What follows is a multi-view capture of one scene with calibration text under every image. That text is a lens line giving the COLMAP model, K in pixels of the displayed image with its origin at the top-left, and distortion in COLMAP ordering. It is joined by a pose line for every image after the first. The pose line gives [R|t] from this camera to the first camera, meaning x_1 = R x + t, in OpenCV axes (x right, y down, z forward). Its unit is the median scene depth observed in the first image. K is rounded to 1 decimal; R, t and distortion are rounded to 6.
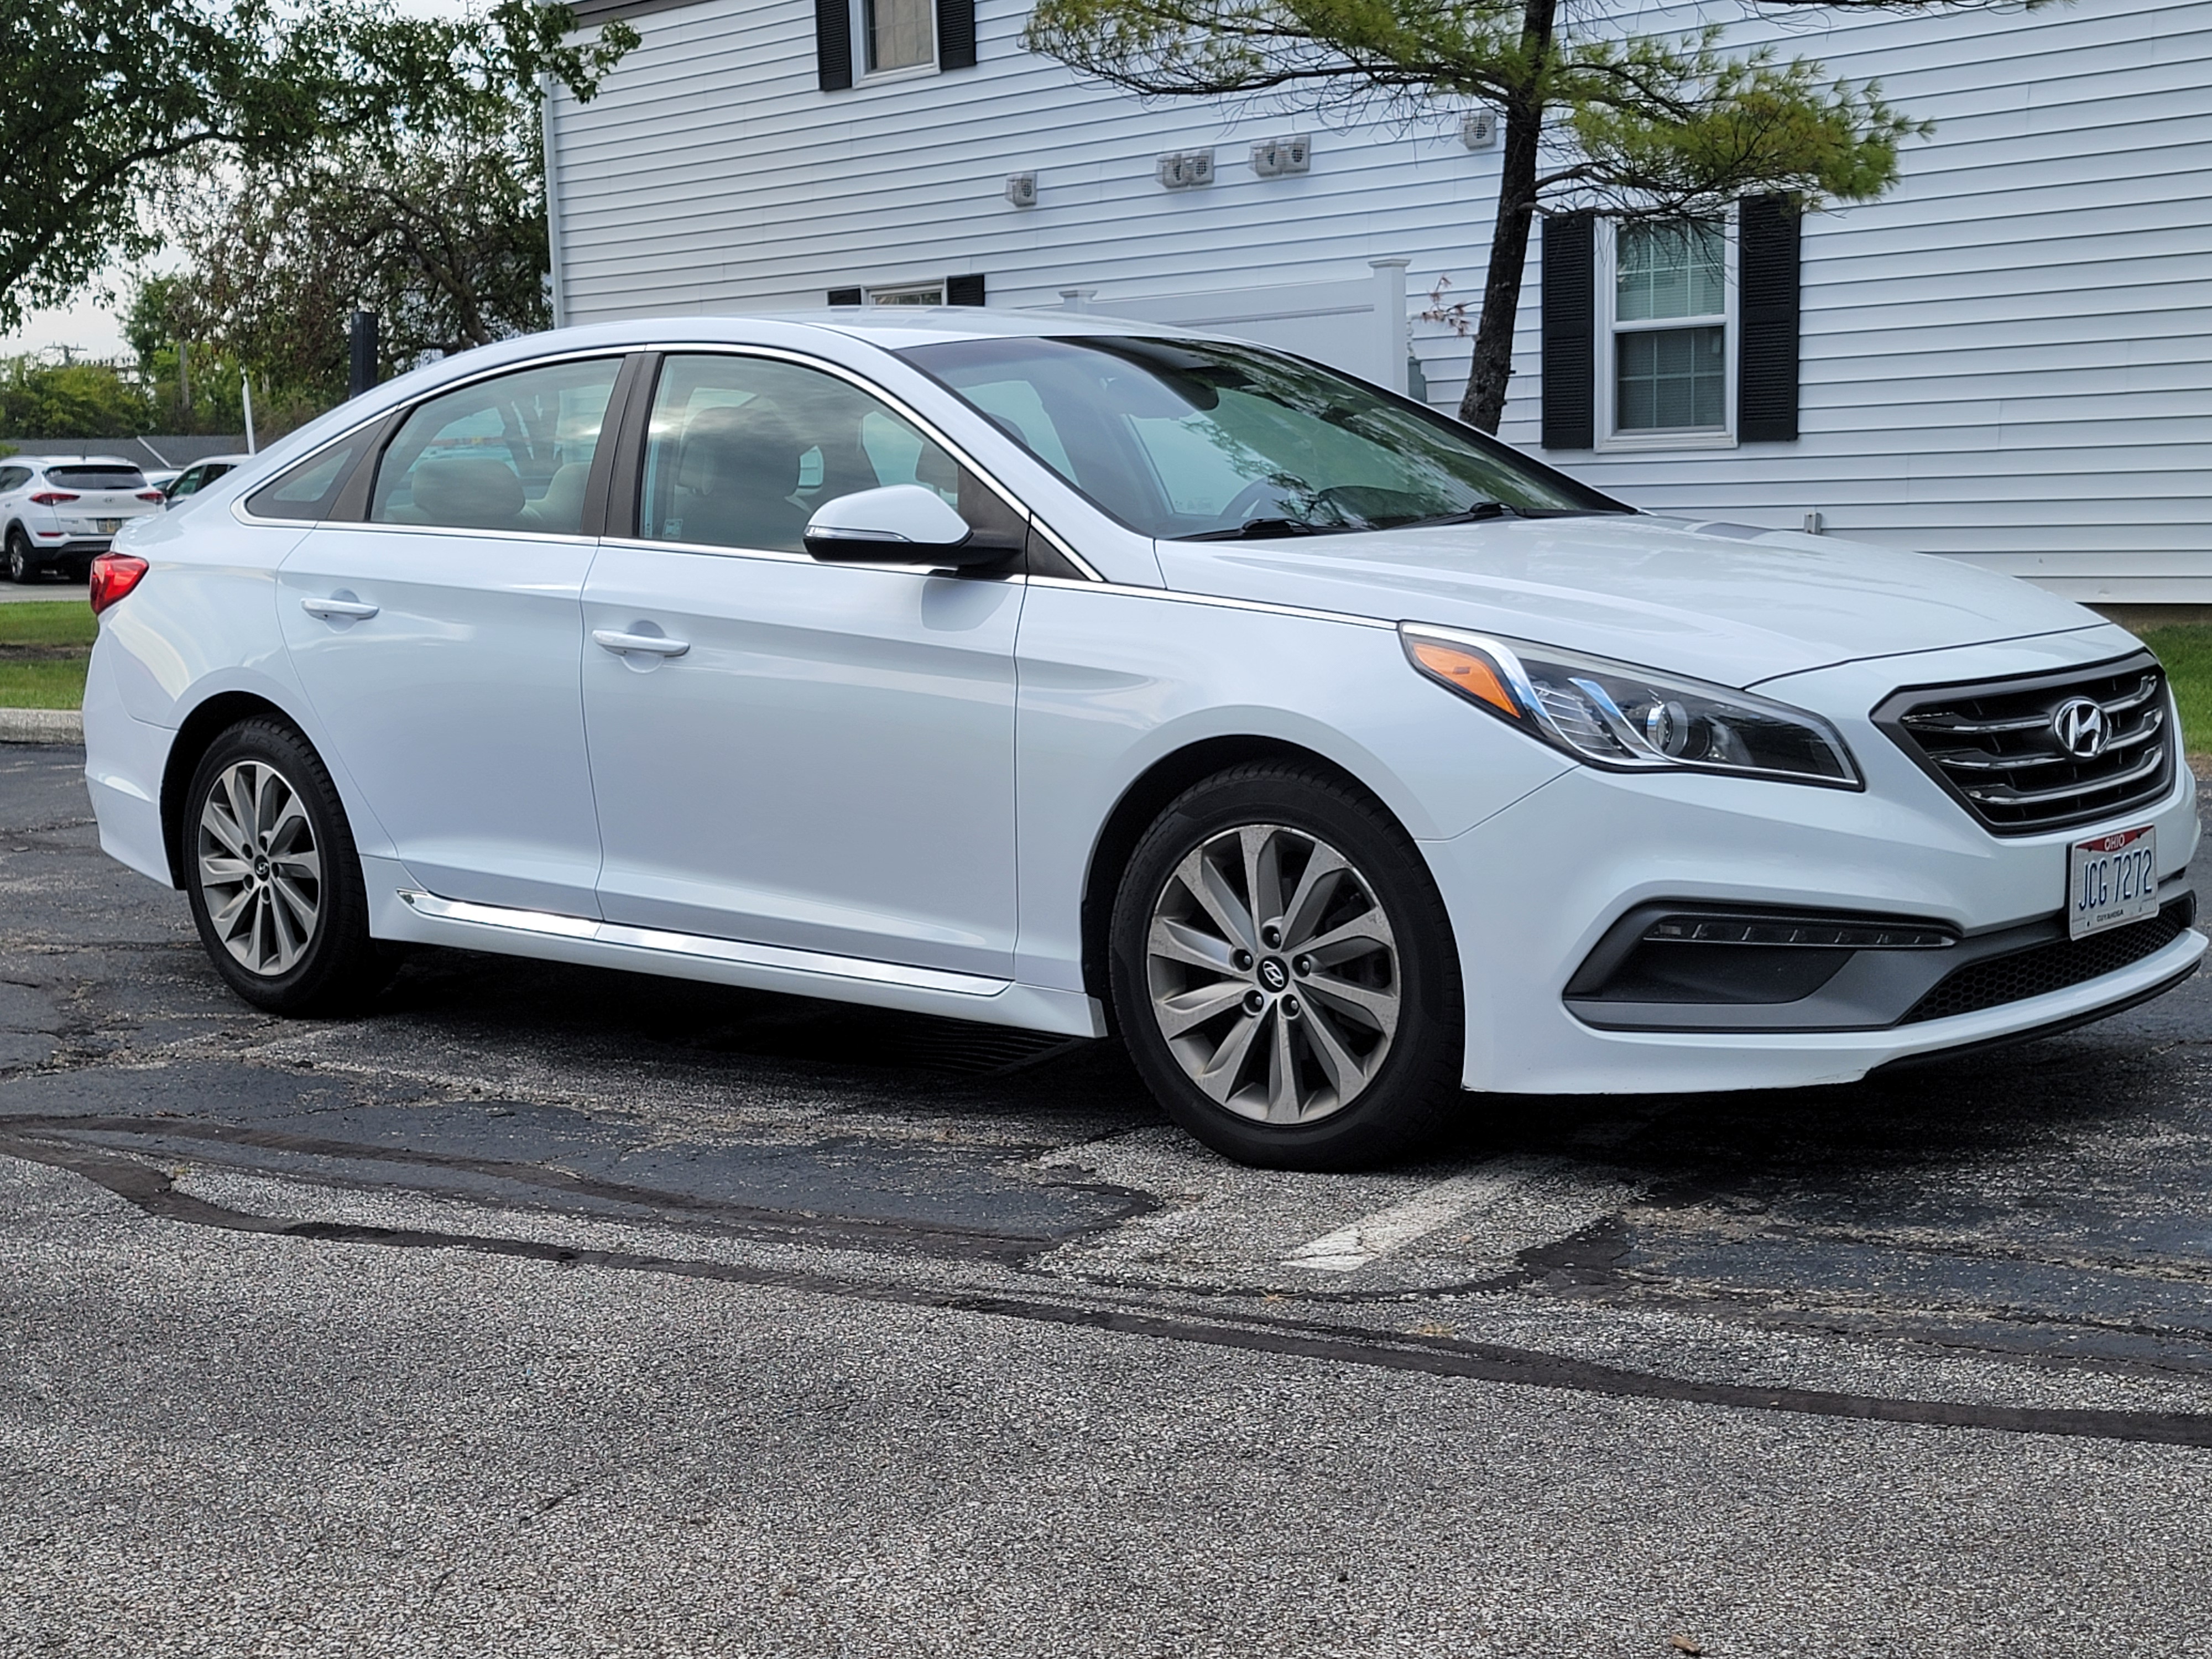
lens RADIAL K [[2927.9, 0, 1022.3], [0, 2927.9, 898.2], [0, 0, 1]] dist [0.105900, -0.153258]
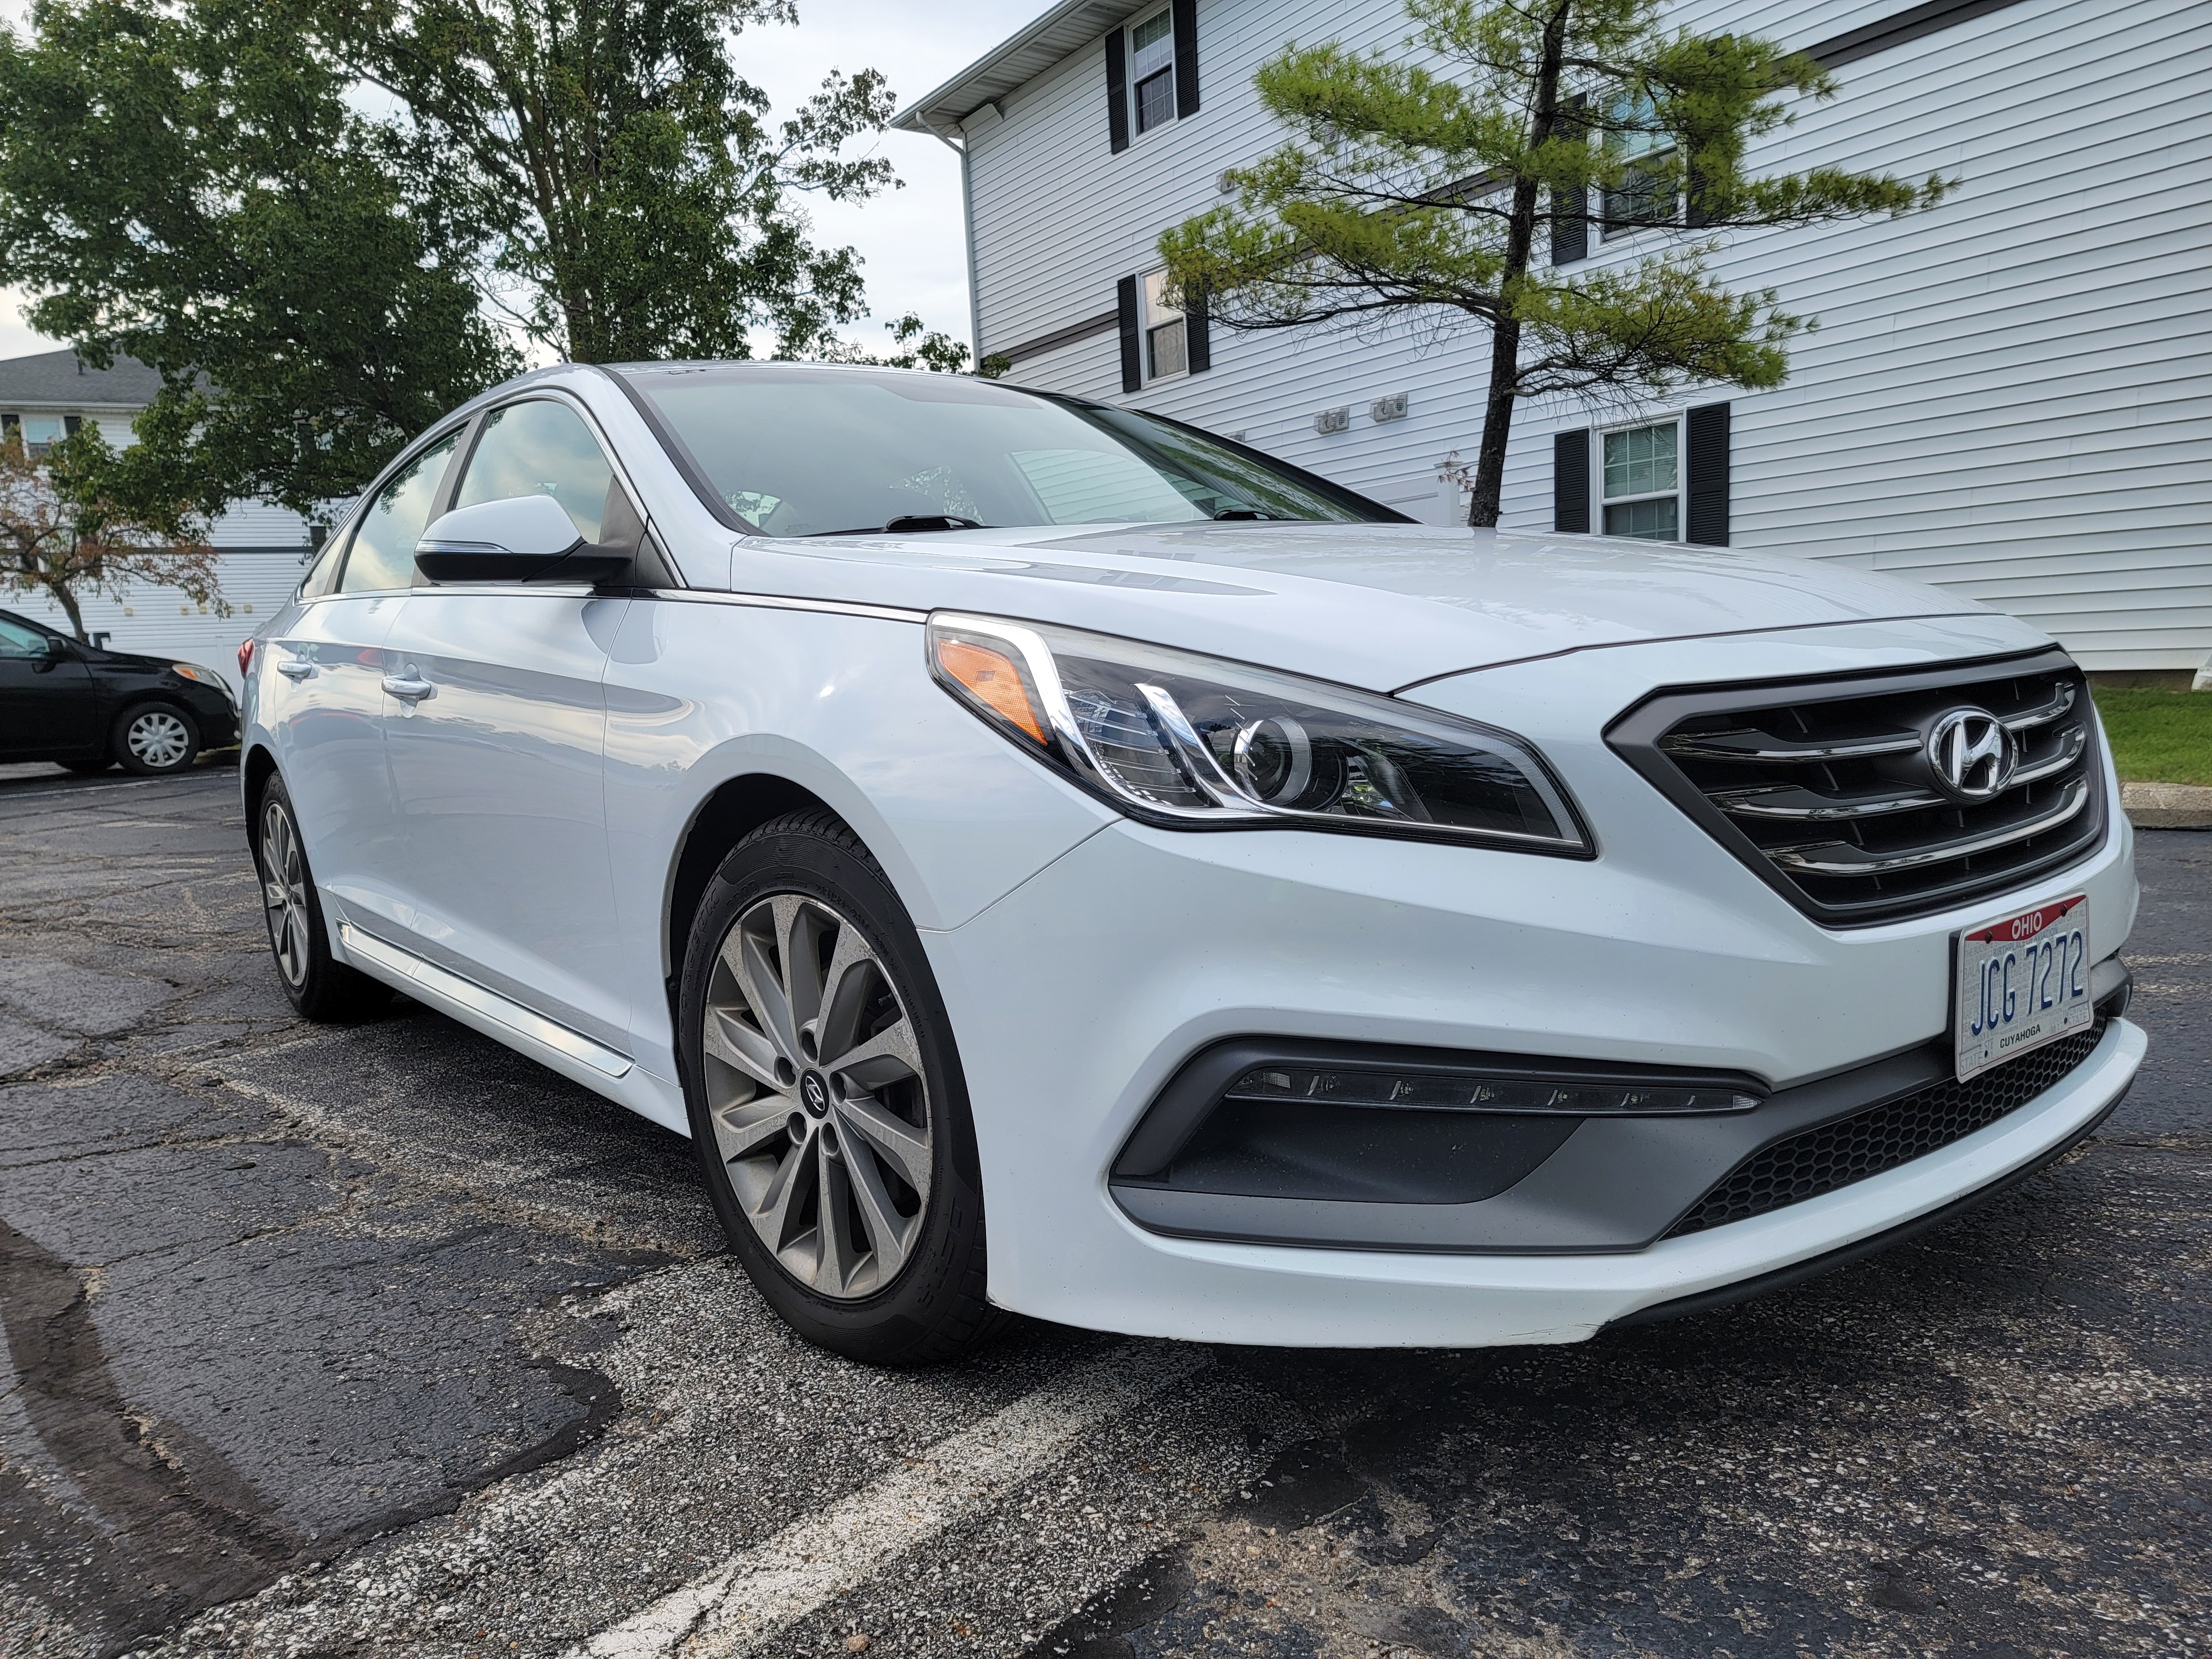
lens RADIAL K [[1540.7, 0, 1080.7], [0, 1540.7, 854.4], [0, 0, 1]] dist [0.078930, -0.071827]
pose [[0.988328, -0.002033, -0.152326, 0.214436], [0.001442, 0.999991, -0.003987, -0.033603], [0.152333, 0.003721, 0.988322, 0.623710]]
